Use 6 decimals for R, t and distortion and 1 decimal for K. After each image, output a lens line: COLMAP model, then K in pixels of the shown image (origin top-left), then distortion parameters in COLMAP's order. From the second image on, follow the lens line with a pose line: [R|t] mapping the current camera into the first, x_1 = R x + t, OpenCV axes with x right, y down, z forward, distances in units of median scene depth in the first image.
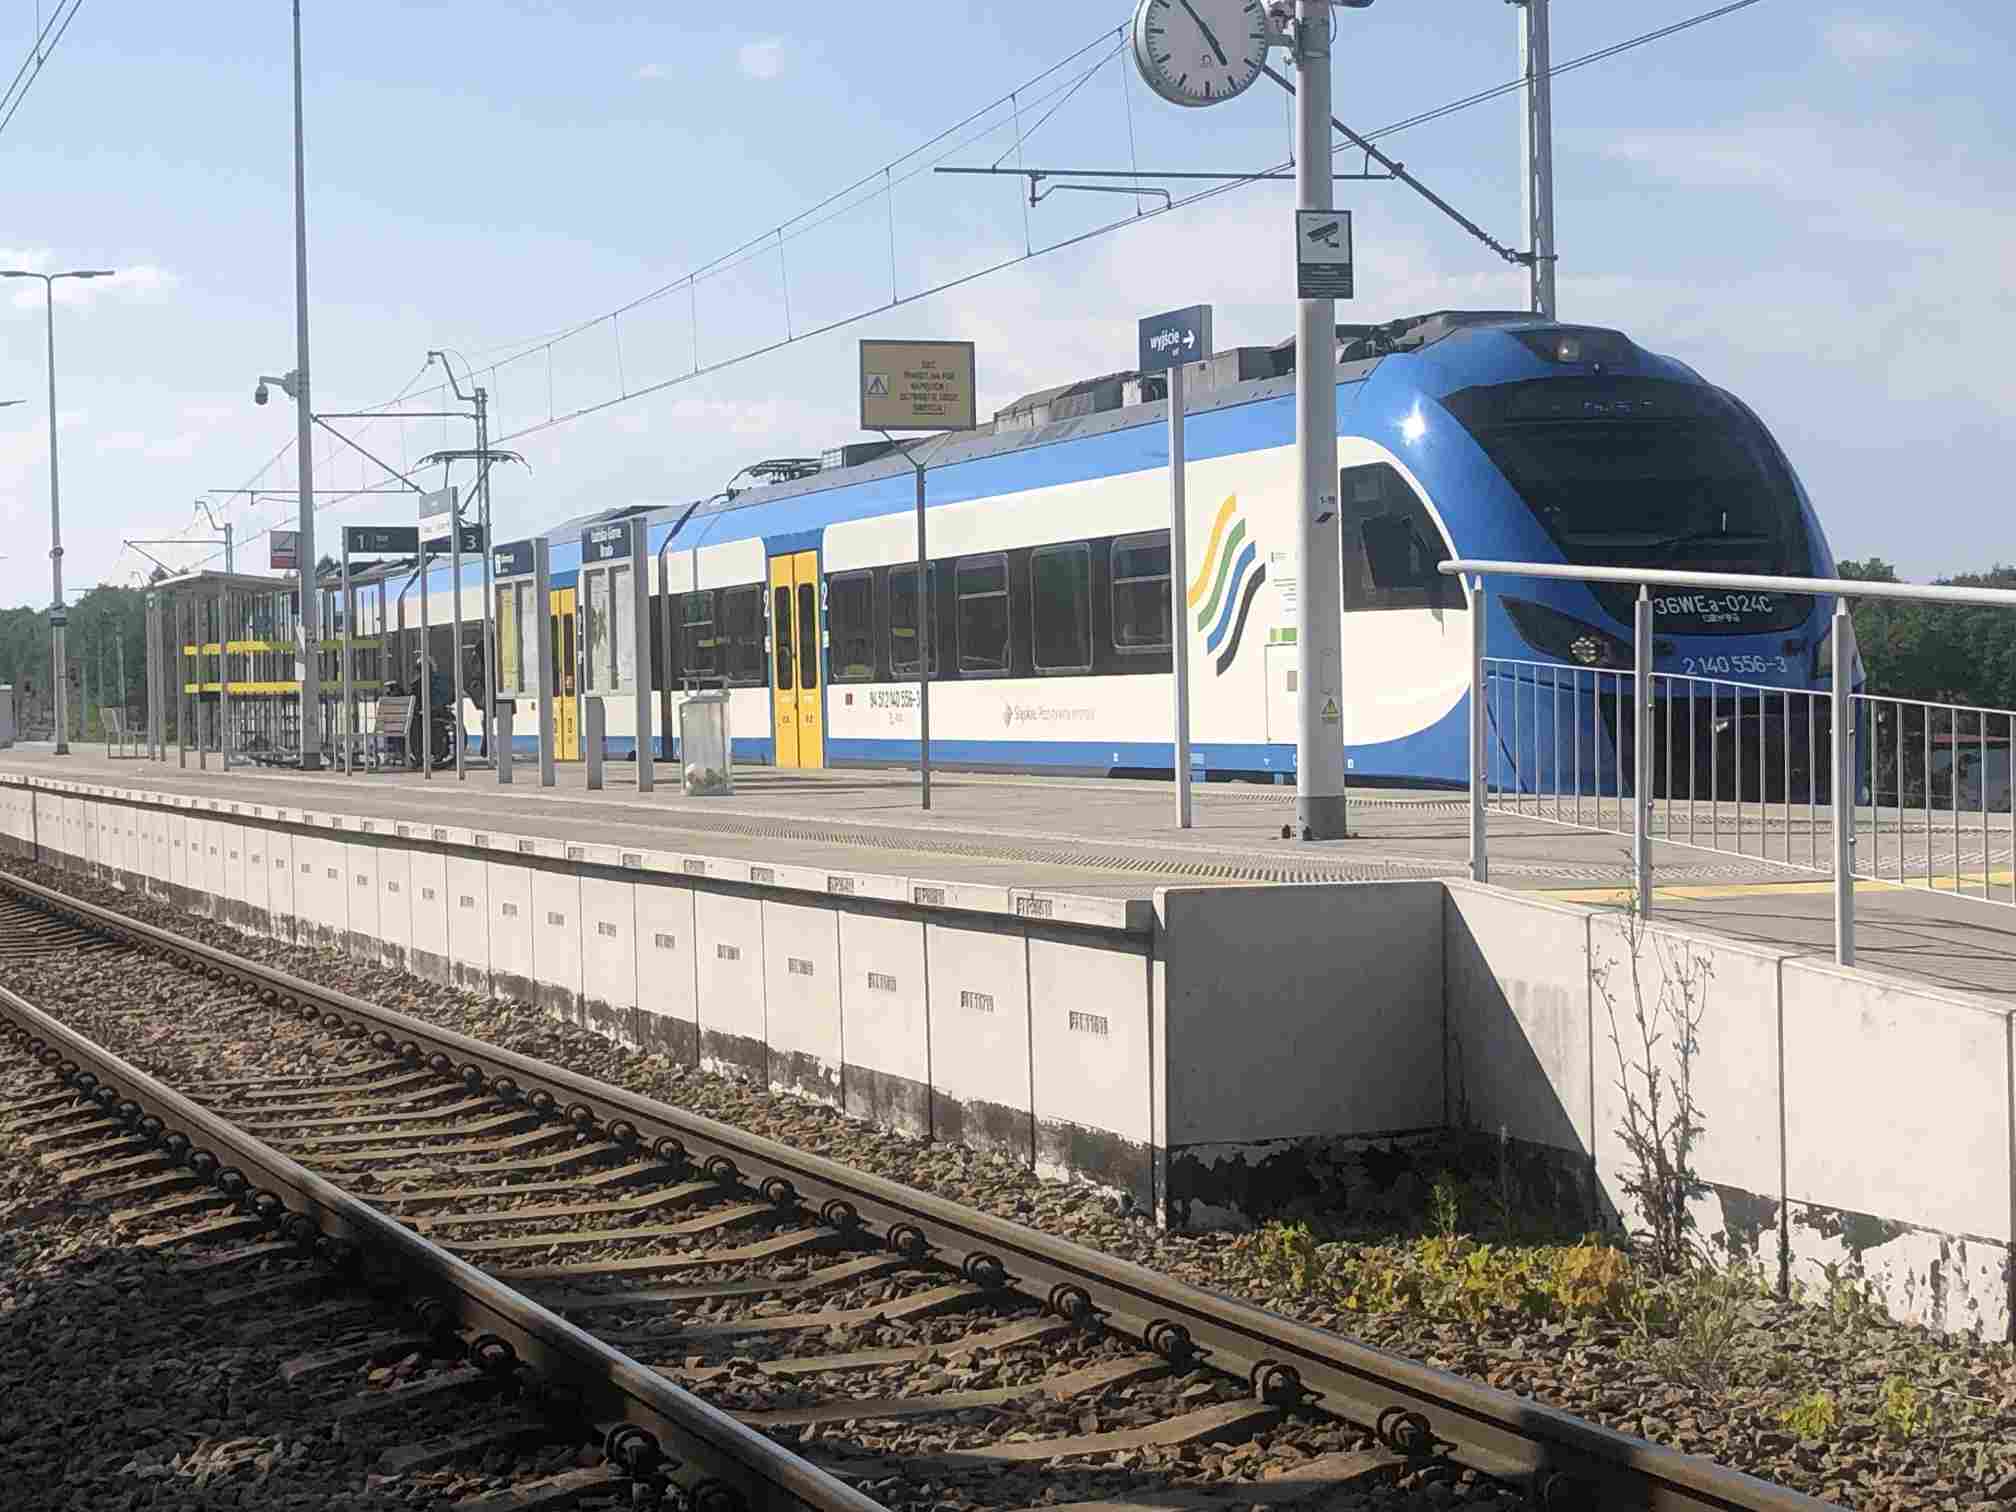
lens RADIAL K [[3565.7, 0, 1008.3], [0, 3565.7, 753.6], [0, 0, 1]] dist [0.066057, 0.000000]
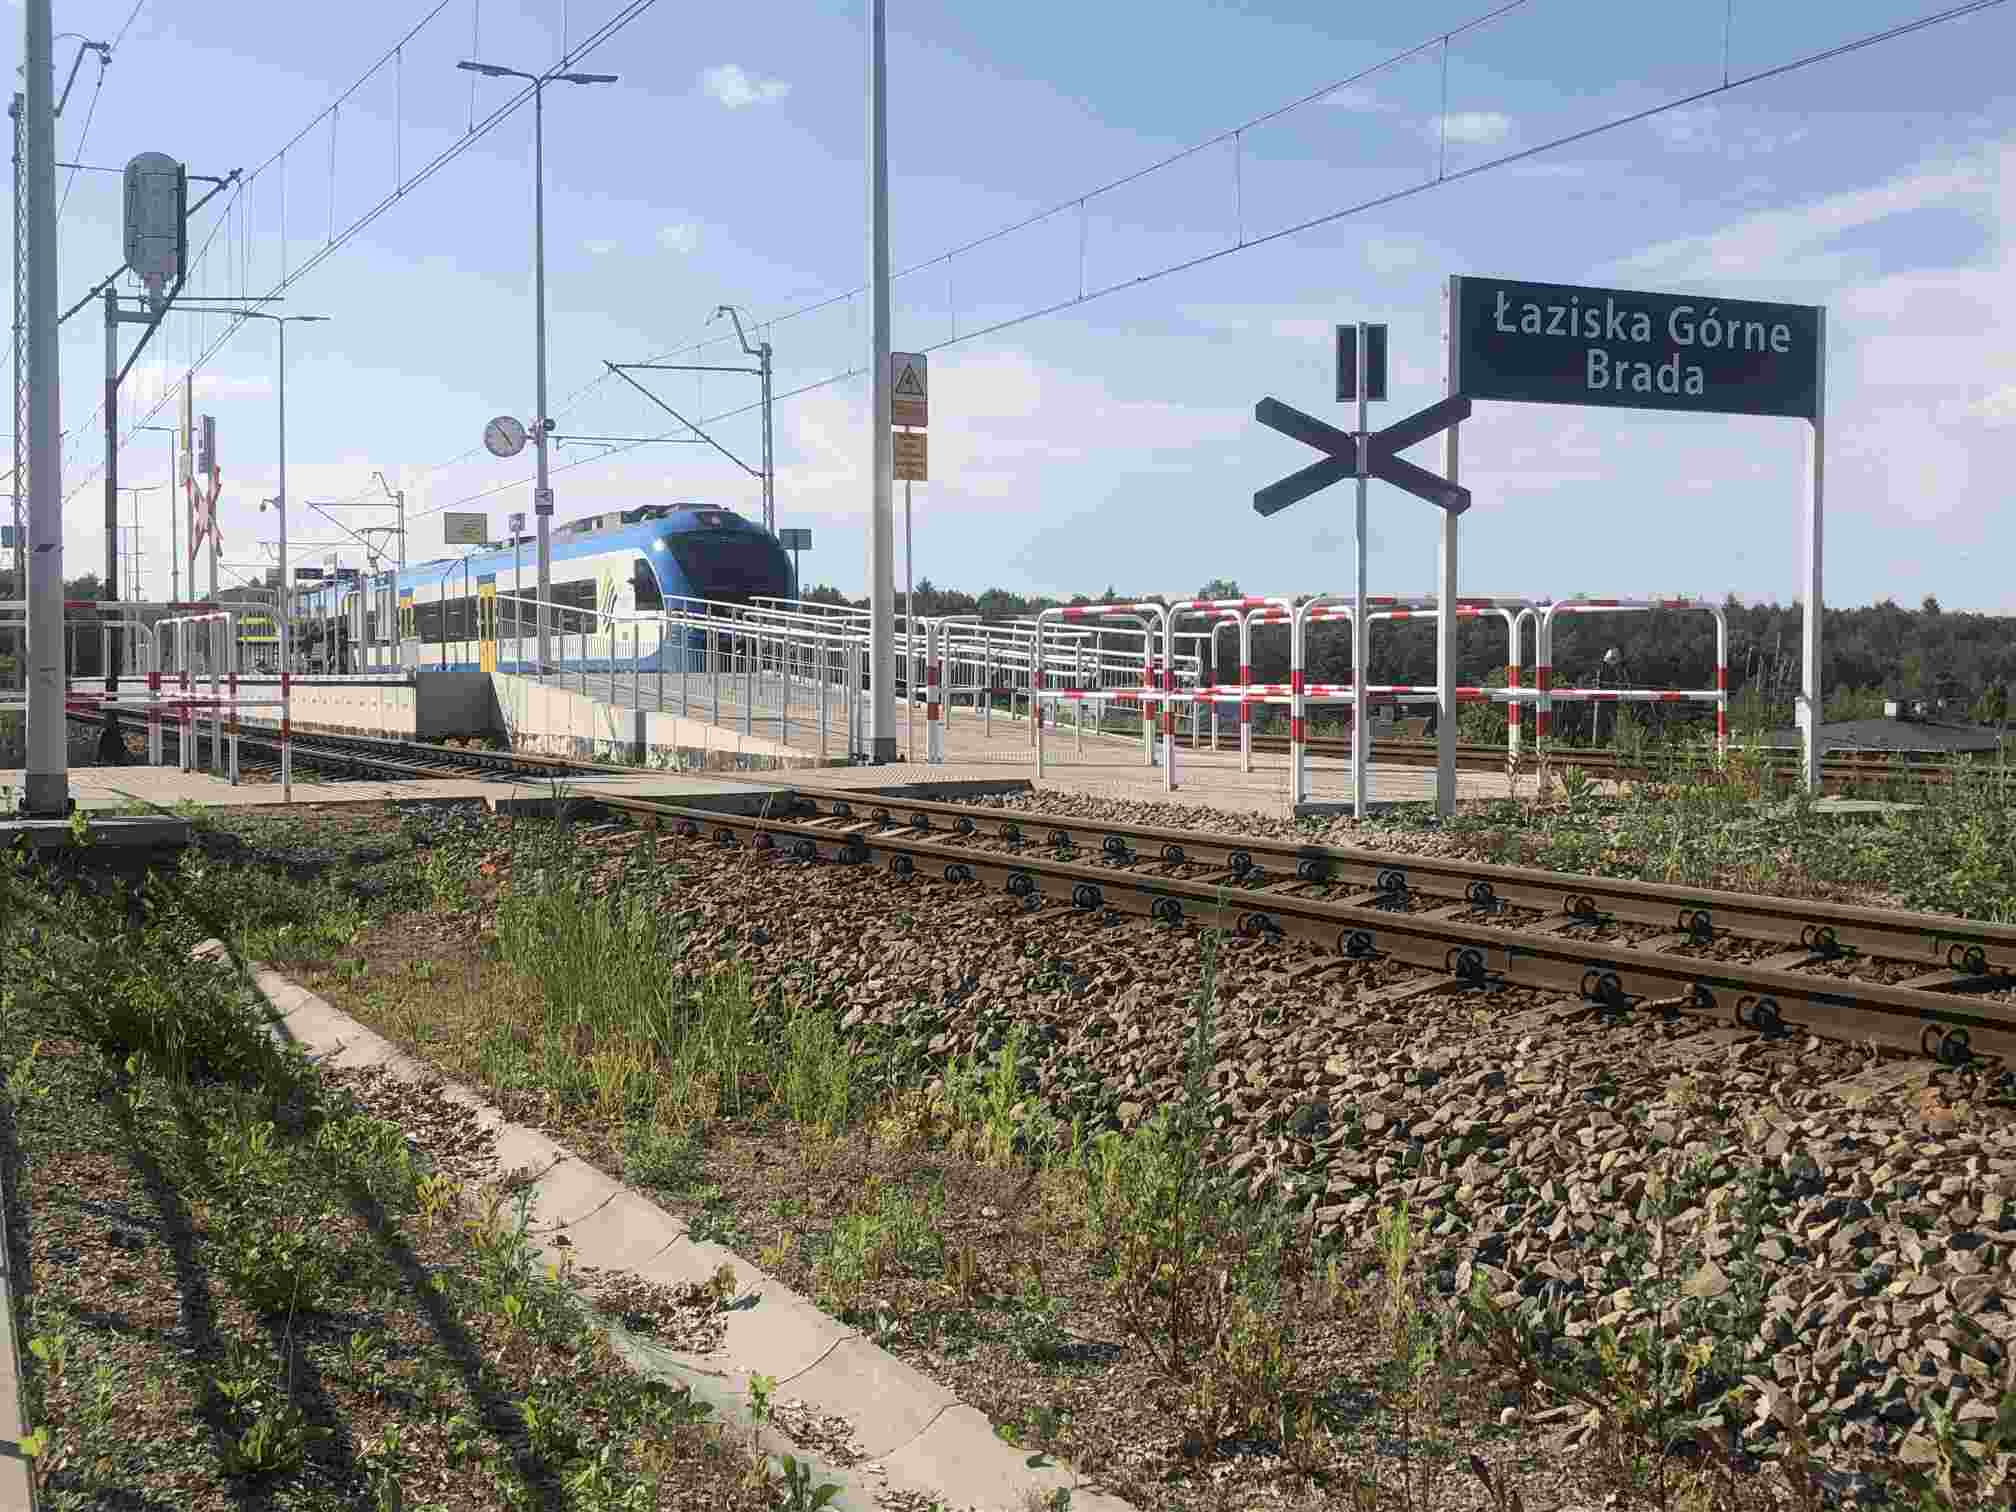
lens RADIAL K [[2342.4, 0, 1009.7], [0, 2342.4, 760.1], [0, 0, 1]] dist [0.014405, 0.000000]
pose [[0.996878, 0.016164, 0.077287, 0.195991], [-0.017690, 0.999661, 0.019104, 0.028861], [-0.076952, -0.020412, 0.996826, -0.672335]]
